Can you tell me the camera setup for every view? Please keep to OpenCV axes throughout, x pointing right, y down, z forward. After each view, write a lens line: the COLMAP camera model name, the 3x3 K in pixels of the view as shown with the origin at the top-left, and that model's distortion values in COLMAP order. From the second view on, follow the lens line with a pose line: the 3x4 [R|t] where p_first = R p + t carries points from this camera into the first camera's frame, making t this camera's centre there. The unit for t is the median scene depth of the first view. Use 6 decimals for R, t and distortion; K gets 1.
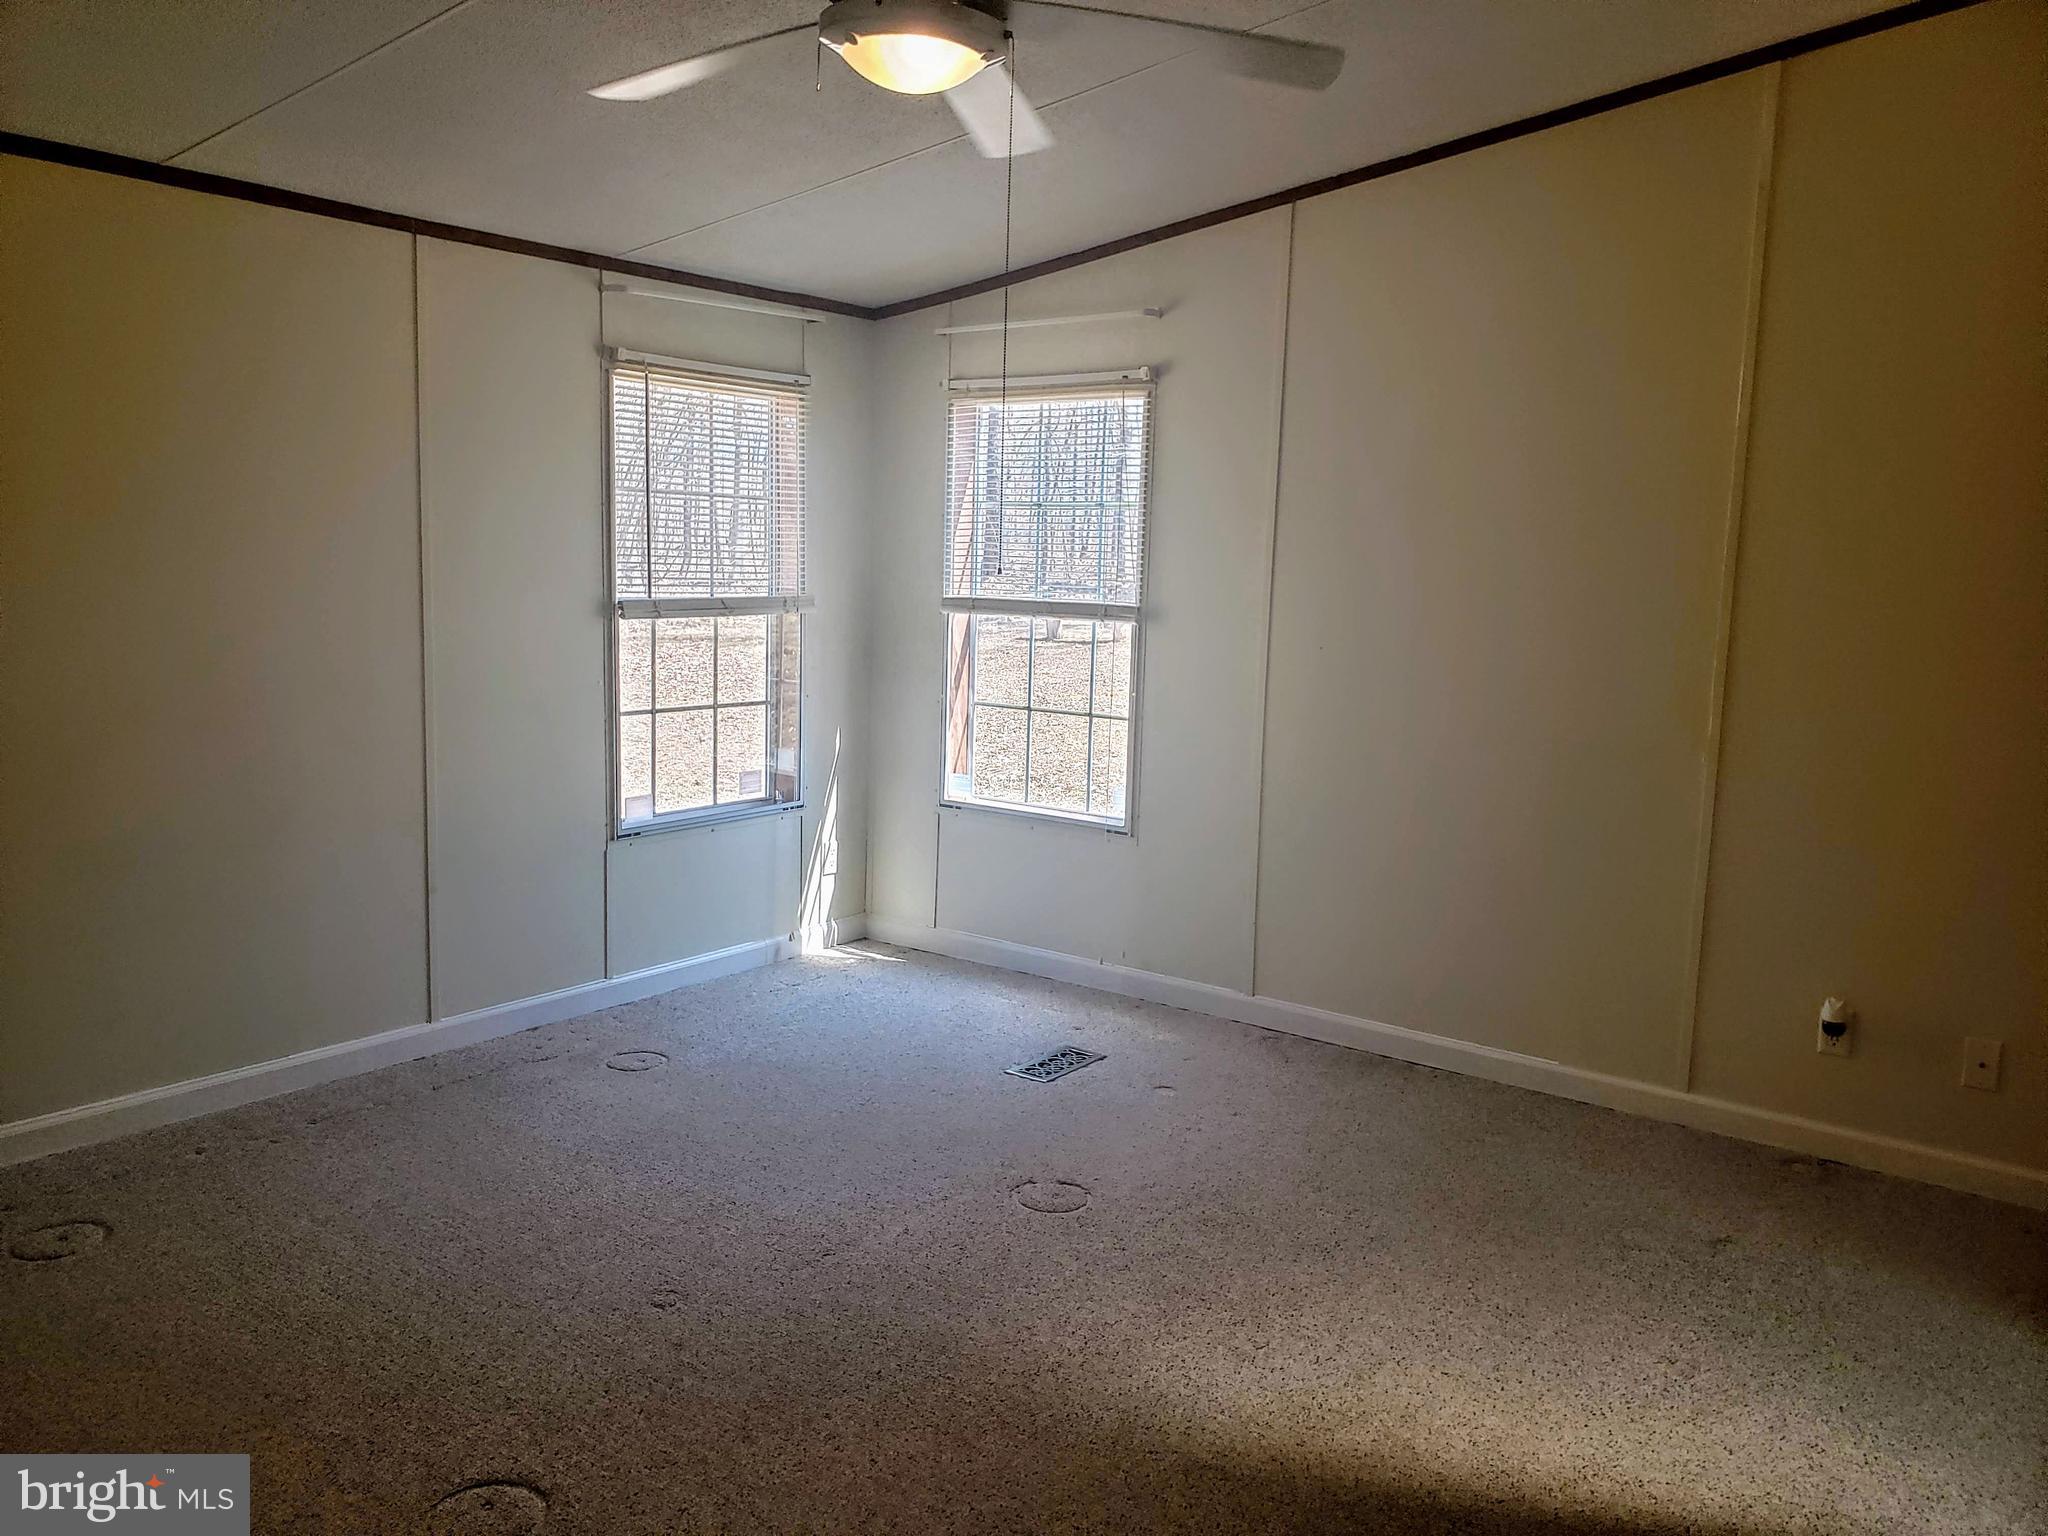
lens RADIAL K [[1587.1, 0, 1024.0], [0, 1587.1, 768.0], [0, 0, 1]] dist [0.086286, -0.087393]
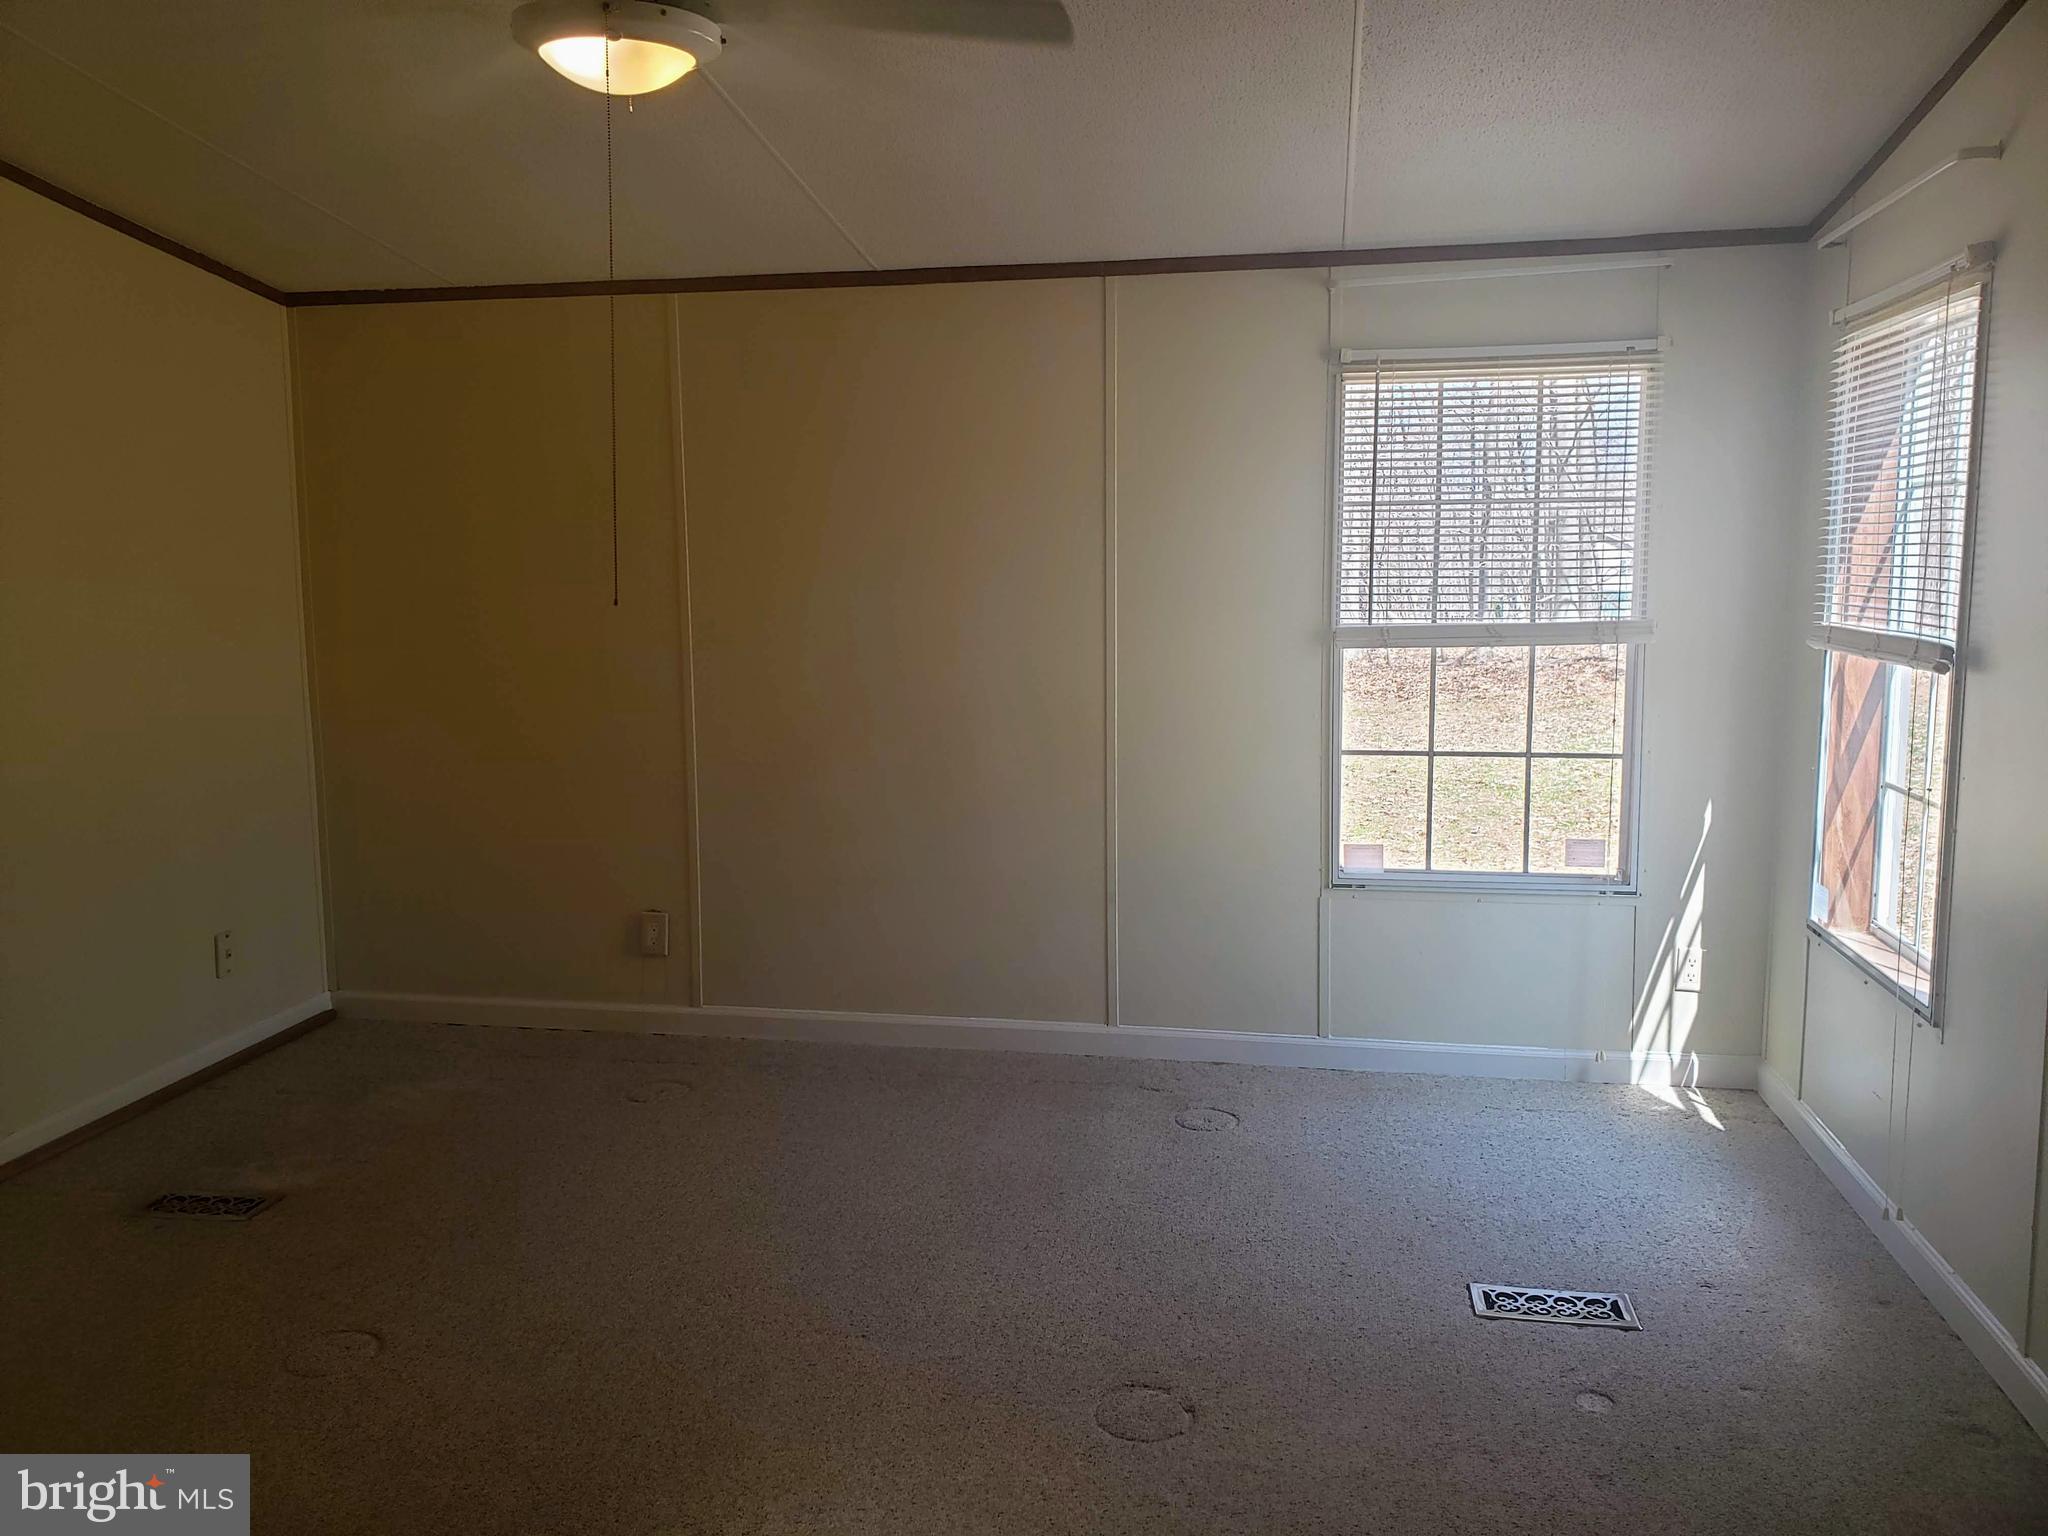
lens RADIAL K [[1587.1, 0, 1024.0], [0, 1587.1, 768.0], [0, 0, 1]] dist [0.086286, -0.087393]
pose [[0.447548, 0.093467, -0.889362, 0.467855], [-0.102938, 0.993297, 0.052590, -0.052969], [0.888316, 0.068012, 0.454169, 0.421026]]
